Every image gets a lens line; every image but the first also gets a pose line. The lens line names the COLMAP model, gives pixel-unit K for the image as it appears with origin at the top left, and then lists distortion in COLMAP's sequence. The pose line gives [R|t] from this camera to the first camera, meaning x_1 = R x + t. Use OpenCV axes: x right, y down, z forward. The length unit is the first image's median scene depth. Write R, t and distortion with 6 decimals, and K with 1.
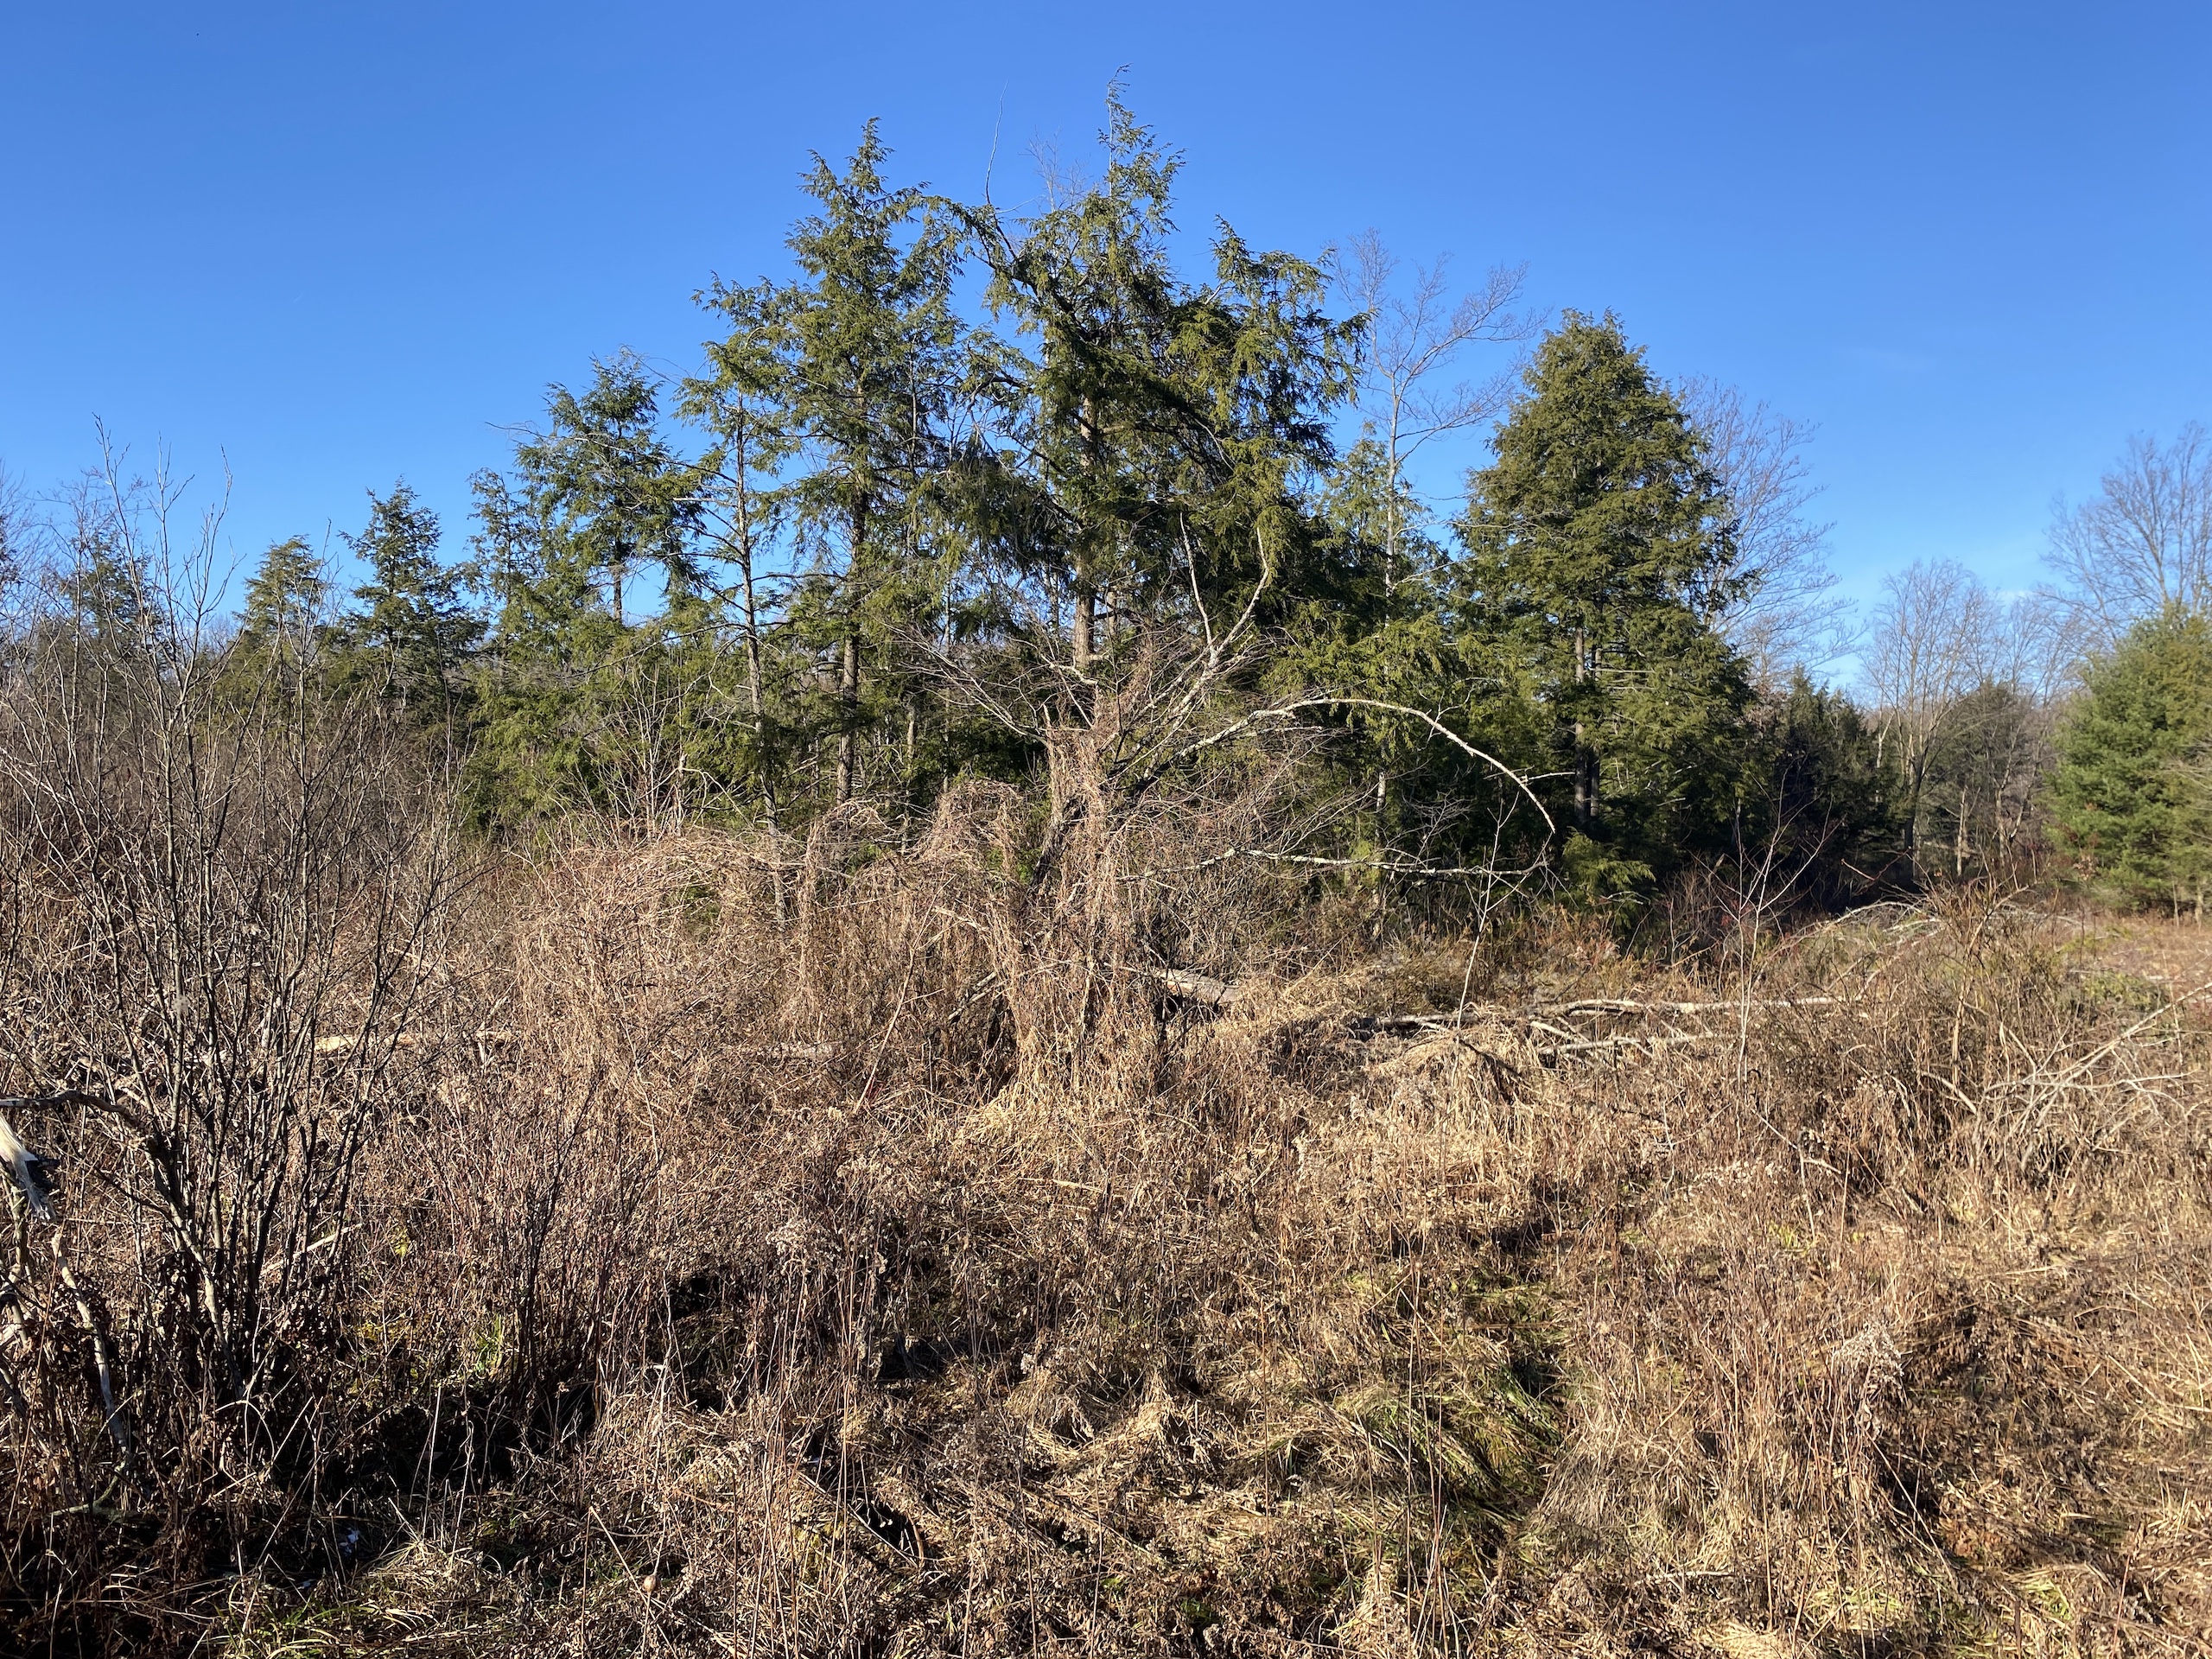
lens RADIAL K [[1669.7, 0, 1108.1], [0, 1669.7, 829.1], [0, 0, 1]] dist [0.003479, -0.004343]
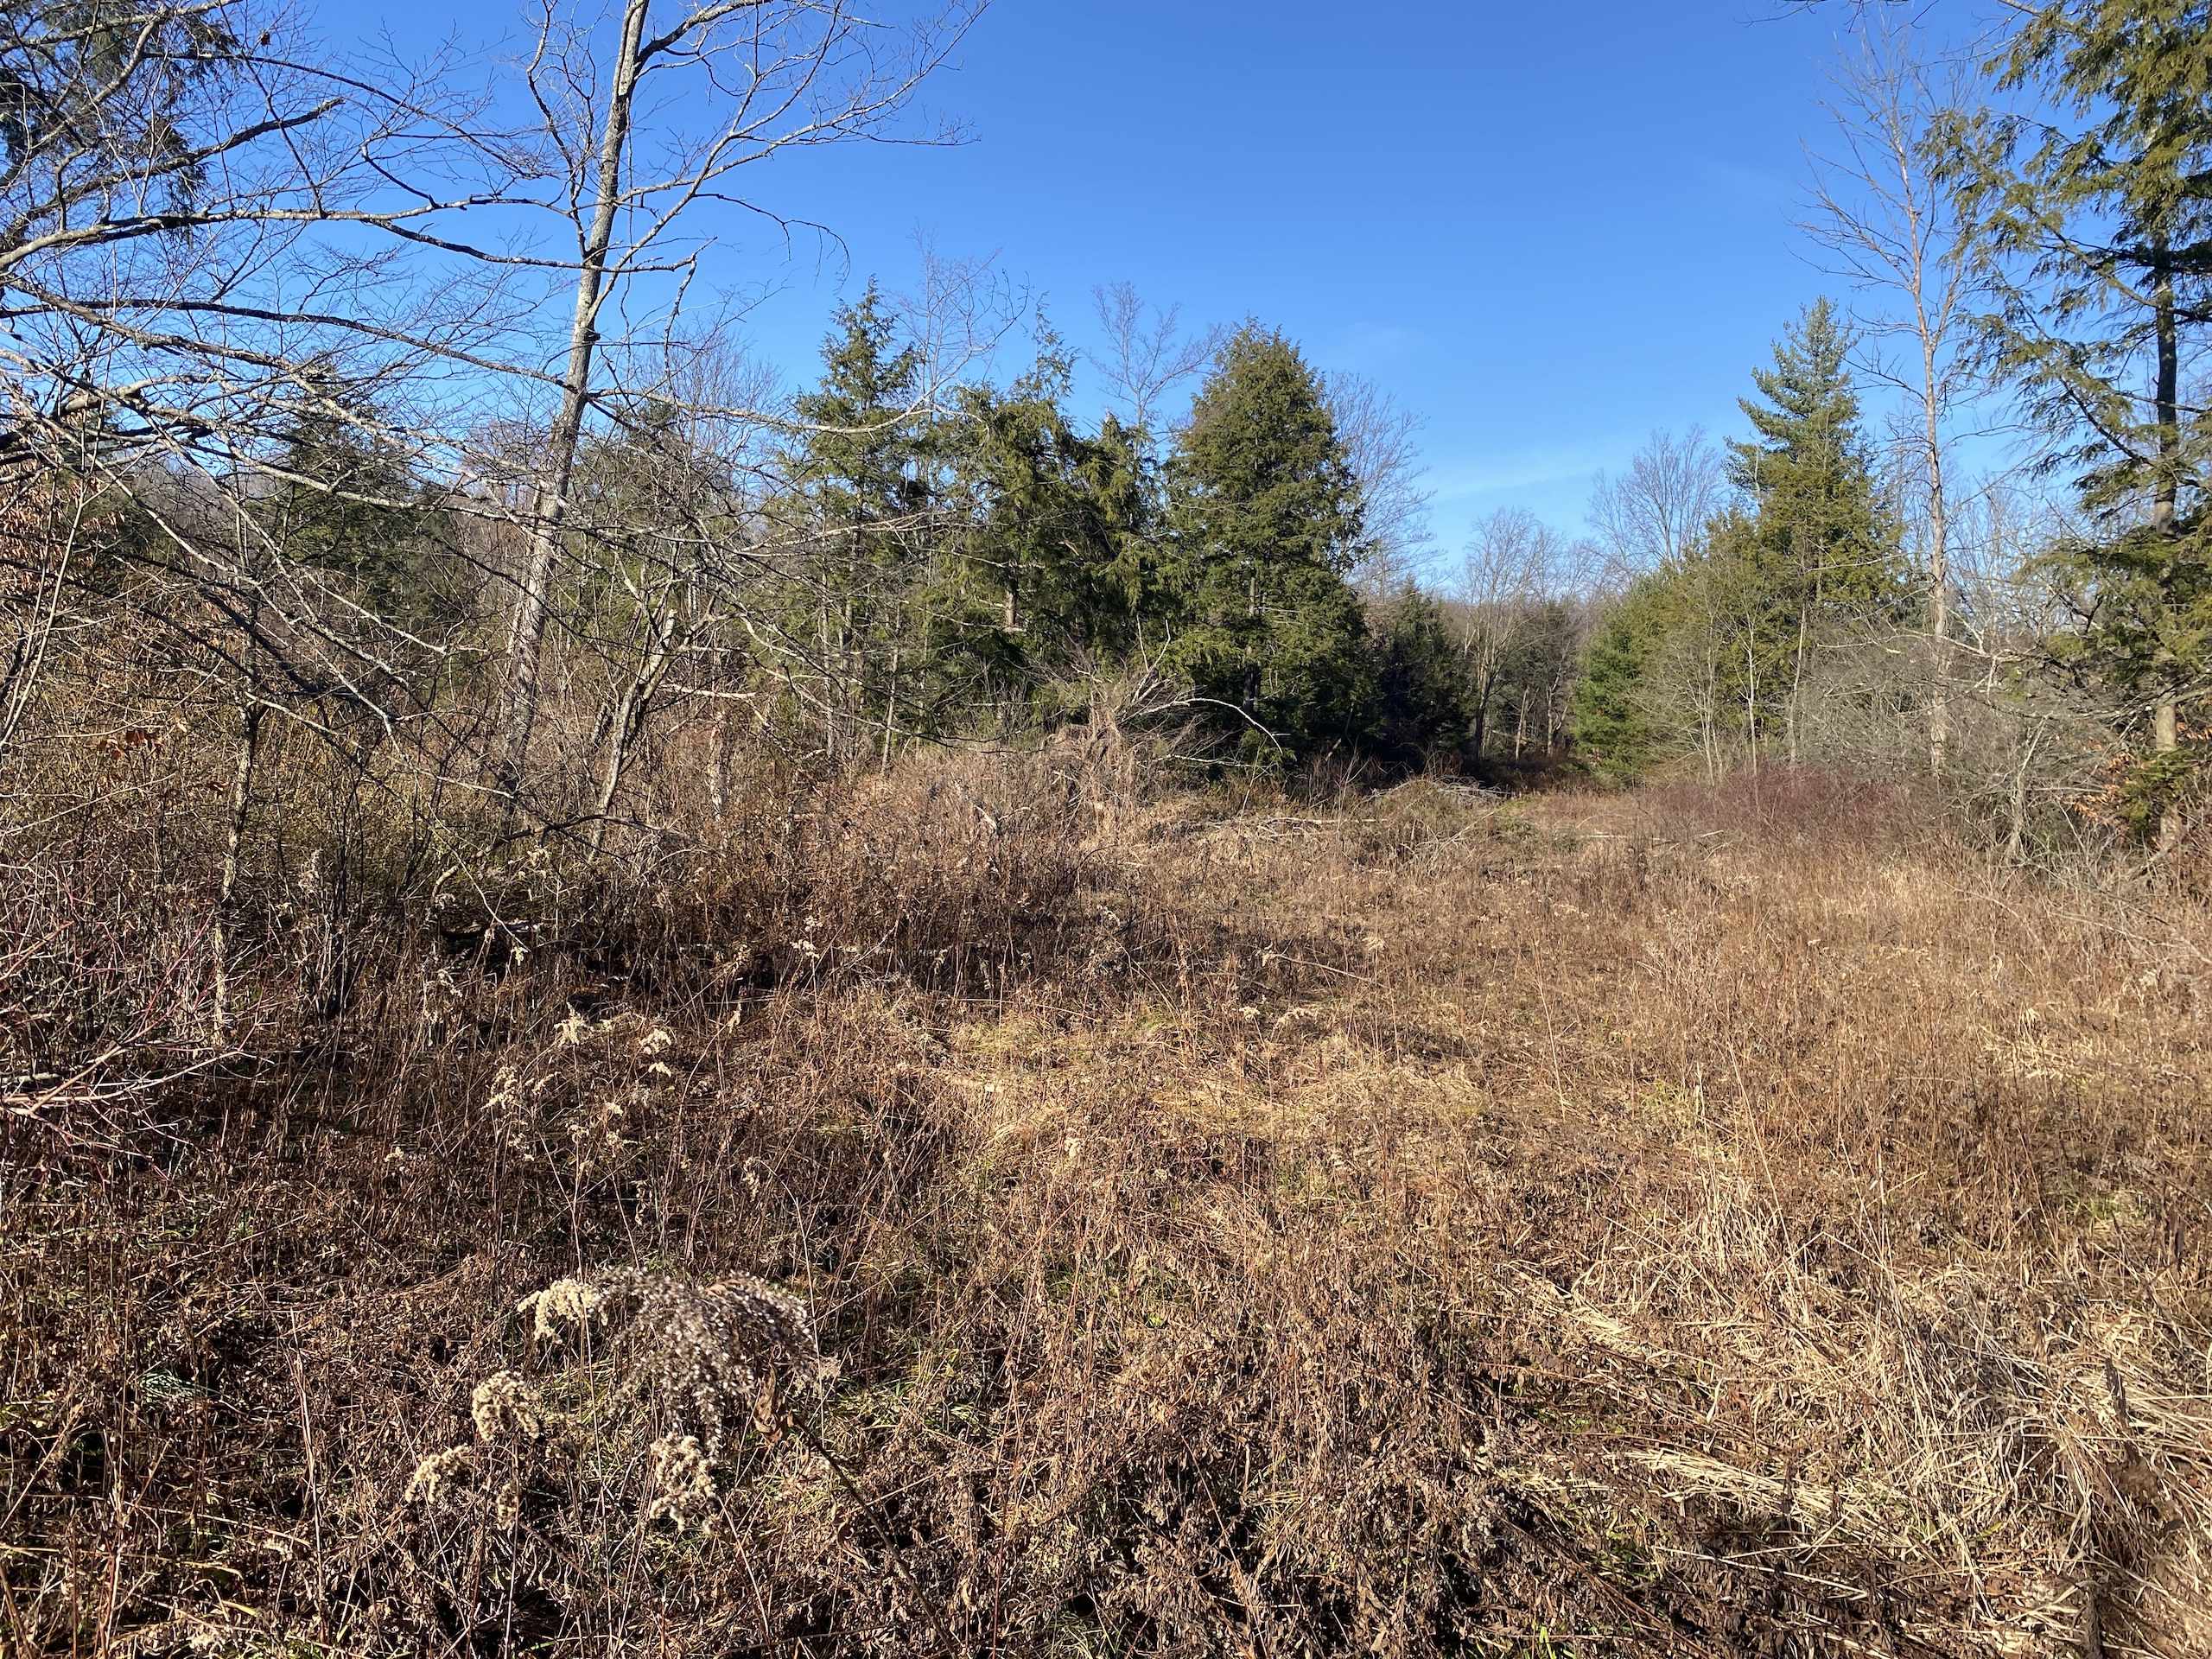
lens RADIAL K [[1669.7, 0, 1108.1], [0, 1669.7, 829.1], [0, 0, 1]] dist [0.003479, -0.004343]
pose [[0.976175, 0.032438, 0.214548, -0.106775], [-0.051514, 0.995140, 0.083926, -0.015965], [-0.210783, -0.092979, 0.973101, -0.294694]]
